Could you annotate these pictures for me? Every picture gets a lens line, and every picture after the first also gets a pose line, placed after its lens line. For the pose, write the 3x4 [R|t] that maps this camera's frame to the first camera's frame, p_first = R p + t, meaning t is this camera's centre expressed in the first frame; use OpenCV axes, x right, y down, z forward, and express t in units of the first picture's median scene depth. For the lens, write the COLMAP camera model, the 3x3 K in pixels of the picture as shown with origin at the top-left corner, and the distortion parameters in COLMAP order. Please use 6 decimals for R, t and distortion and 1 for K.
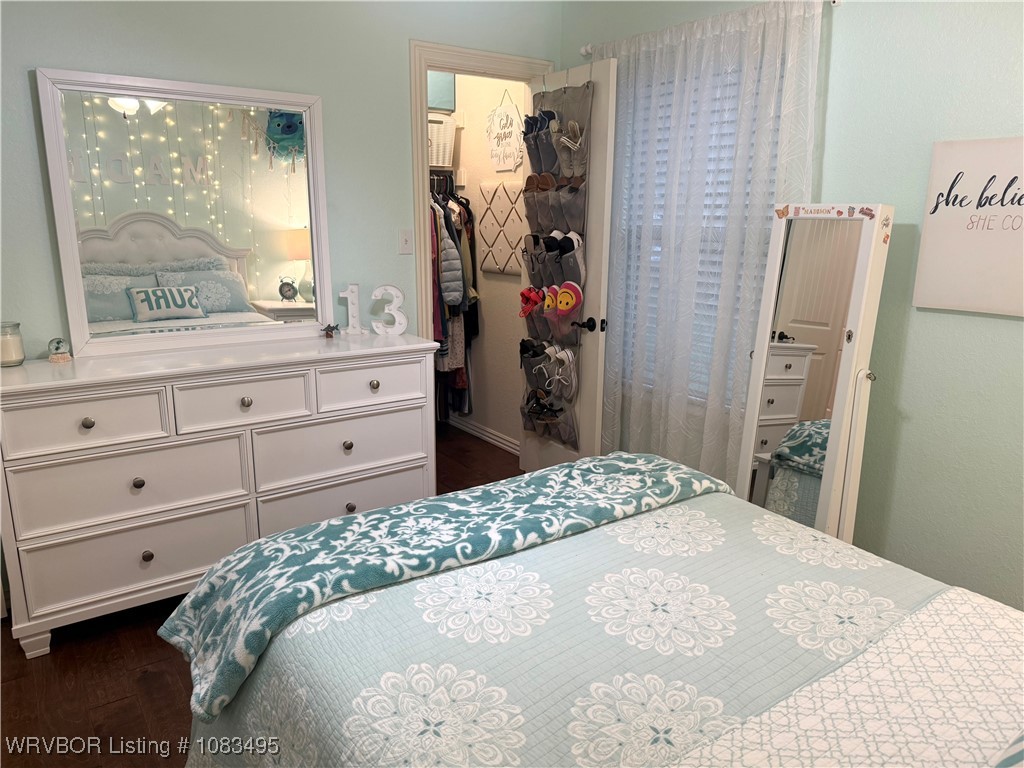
lens RADIAL K [[716.2, 0, 512.0], [0, 716.2, 384.0], [0, 0, 1]] dist [0.087512, -0.095537]
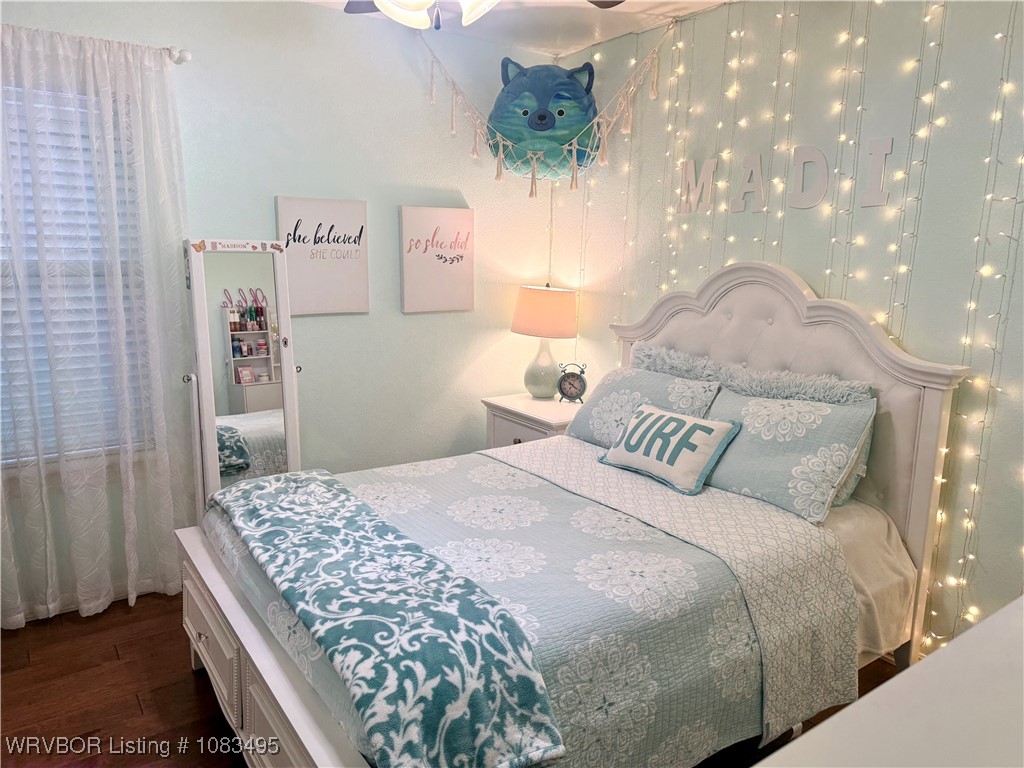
lens RADIAL K [[728.2, 0, 512.0], [0, 728.2, 384.0], [0, 0, 1]] dist [0.101674, -0.165471]
pose [[-0.003506, -0.196166, 0.980565, -1.036623], [0.217352, 0.956979, 0.192224, -0.196094], [-0.976087, 0.213802, 0.039281, 0.706173]]
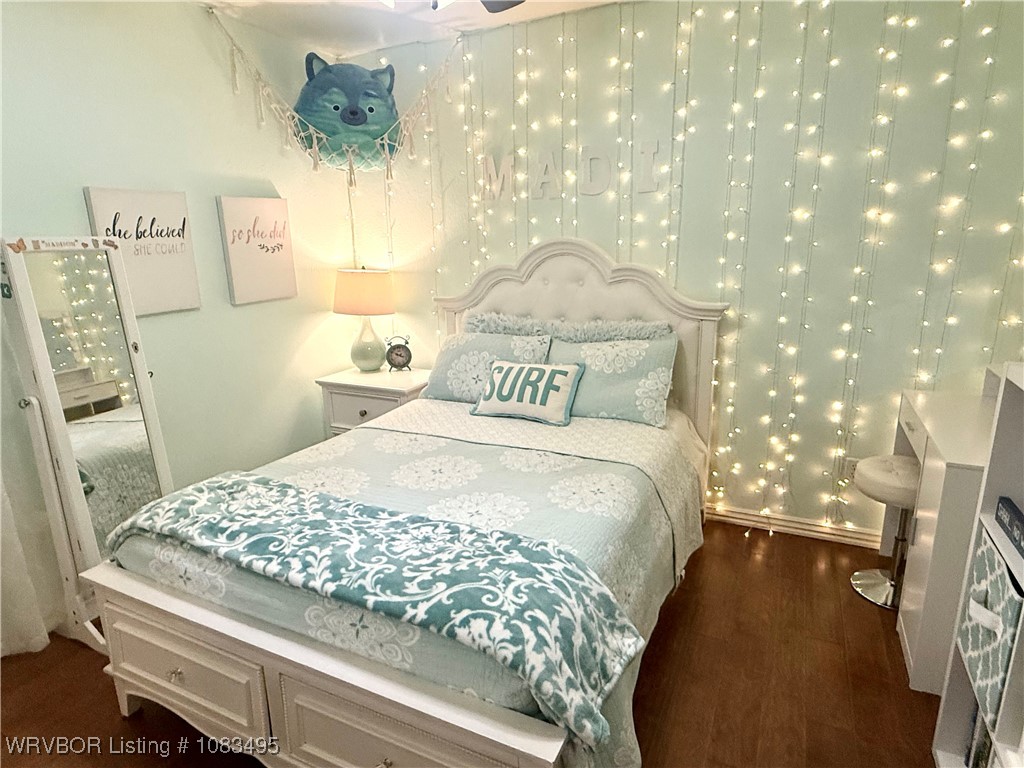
lens RADIAL K [[601.5, 0, 512.0], [0, 601.5, 384.0], [0, 0, 1]] dist [0.000716, -0.000038]
pose [[-0.488034, -0.210311, 0.847108, -0.848009], [0.221418, 0.908957, 0.353229, -0.275607], [-0.844273, 0.359953, -0.397036, 1.105500]]
